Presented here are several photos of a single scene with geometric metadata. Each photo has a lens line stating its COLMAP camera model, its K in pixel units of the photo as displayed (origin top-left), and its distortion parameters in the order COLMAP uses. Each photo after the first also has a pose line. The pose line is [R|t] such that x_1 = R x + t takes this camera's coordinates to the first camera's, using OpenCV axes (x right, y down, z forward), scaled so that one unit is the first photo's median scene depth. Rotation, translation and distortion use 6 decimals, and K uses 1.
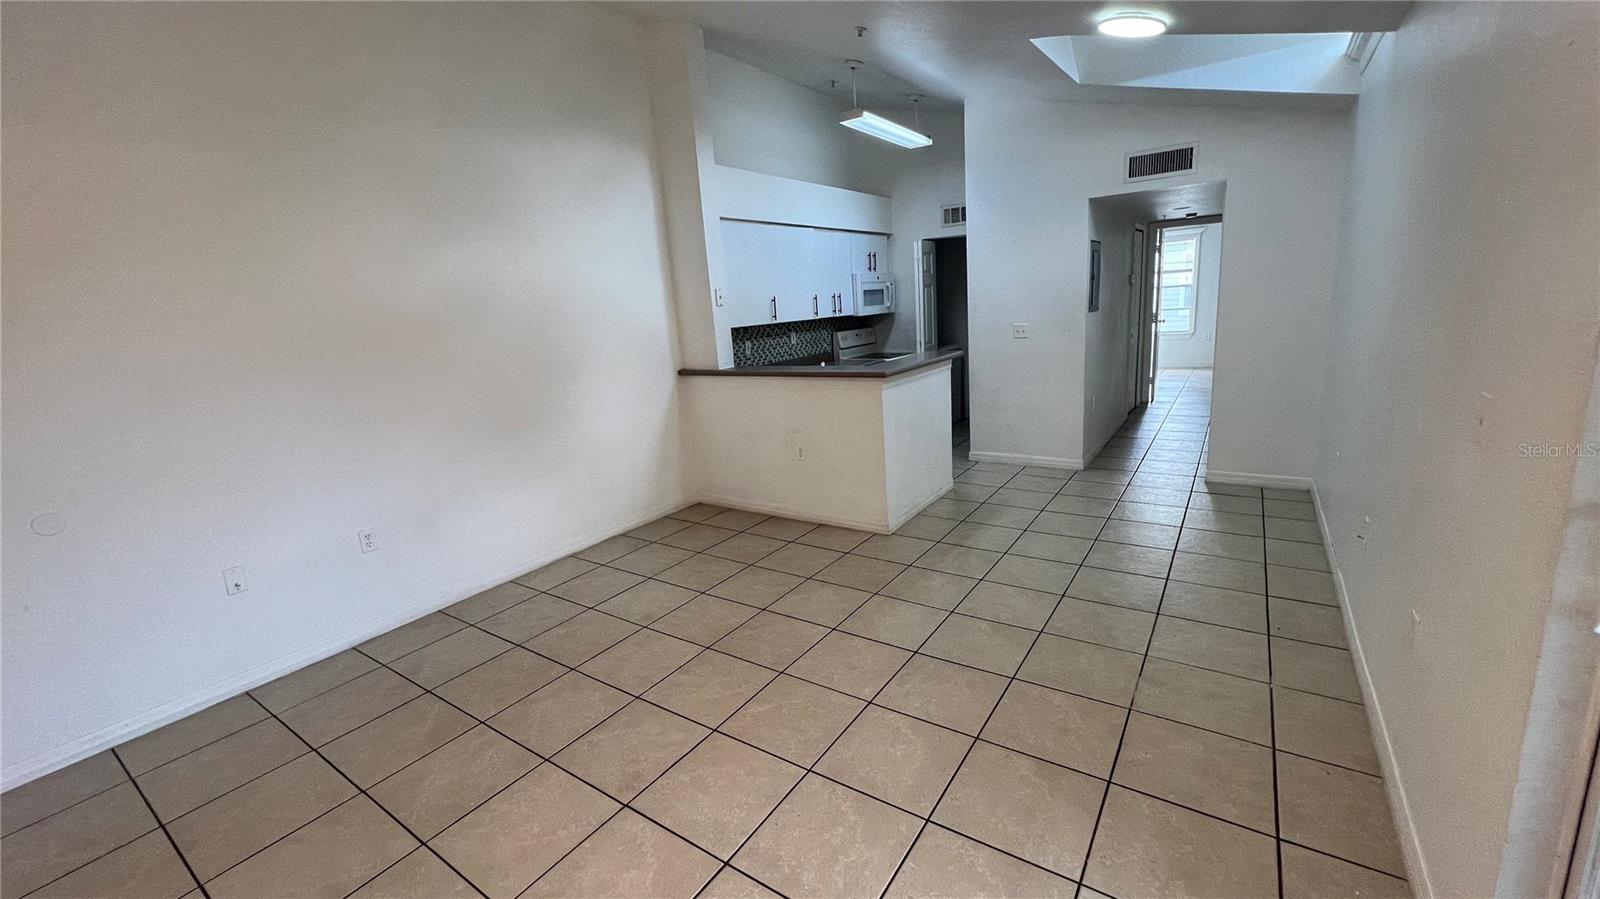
lens RADIAL K [[646.9, 0, 800.0], [0, 646.9, 449.5], [0, 0, 1]] dist [-0.002777, -0.000519]
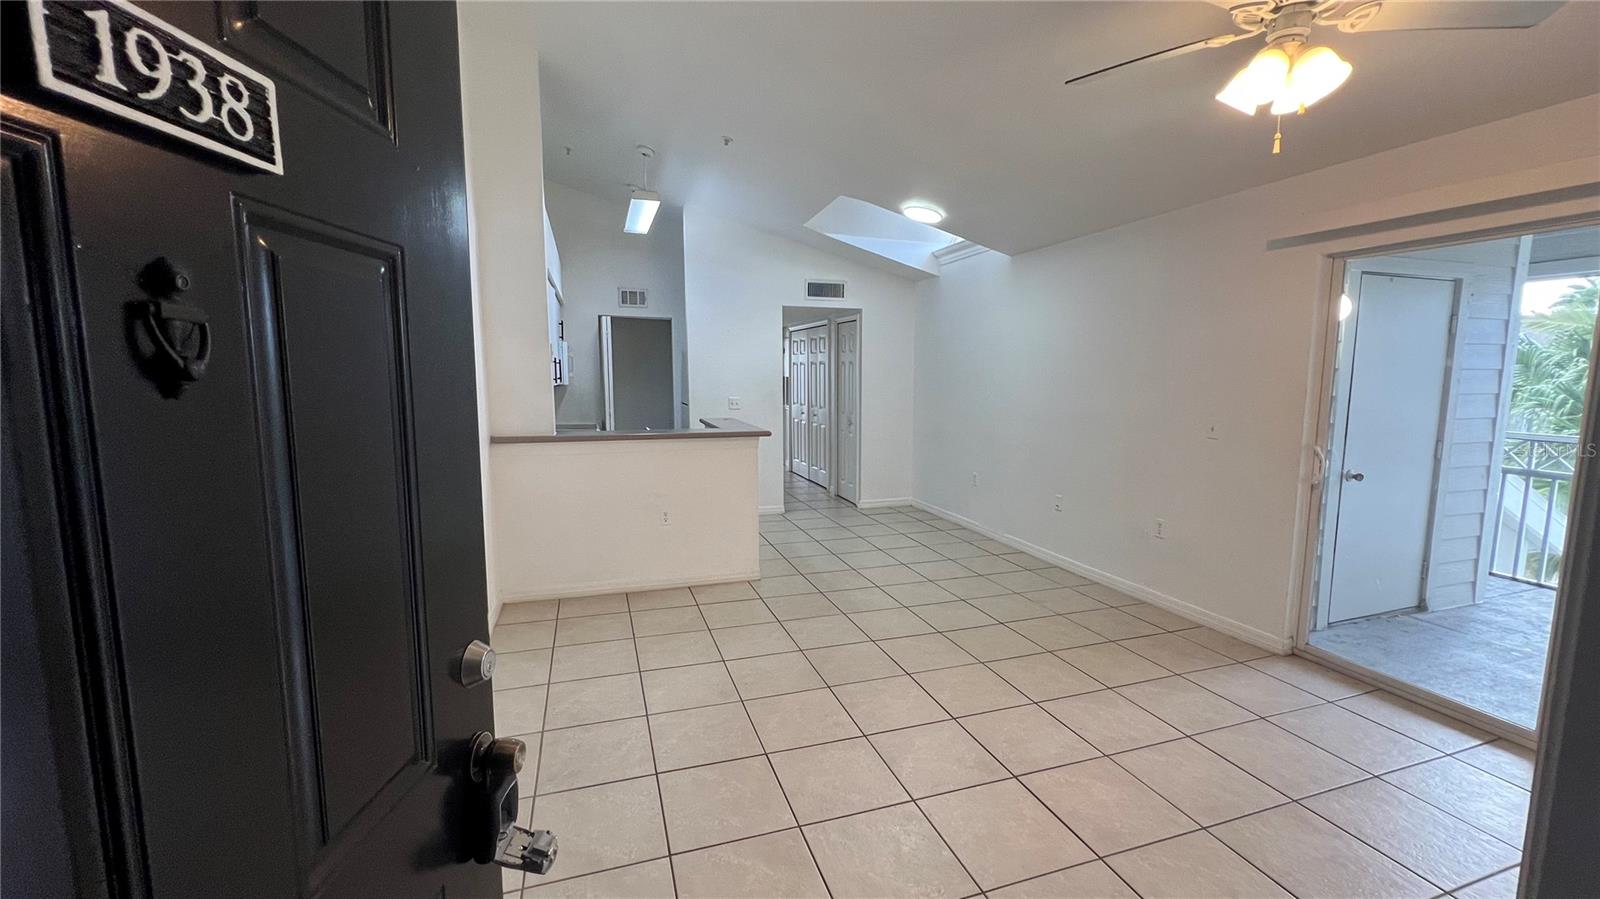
lens RADIAL K [[646.9, 0, 800.0], [0, 646.9, 449.5], [0, 0, 1]] dist [-0.002777, -0.000519]
pose [[0.592485, -0.026818, 0.805135, -0.662989], [0.132982, 0.988990, -0.064917, -0.005378], [-0.794530, 0.145531, 0.589528, 0.248405]]
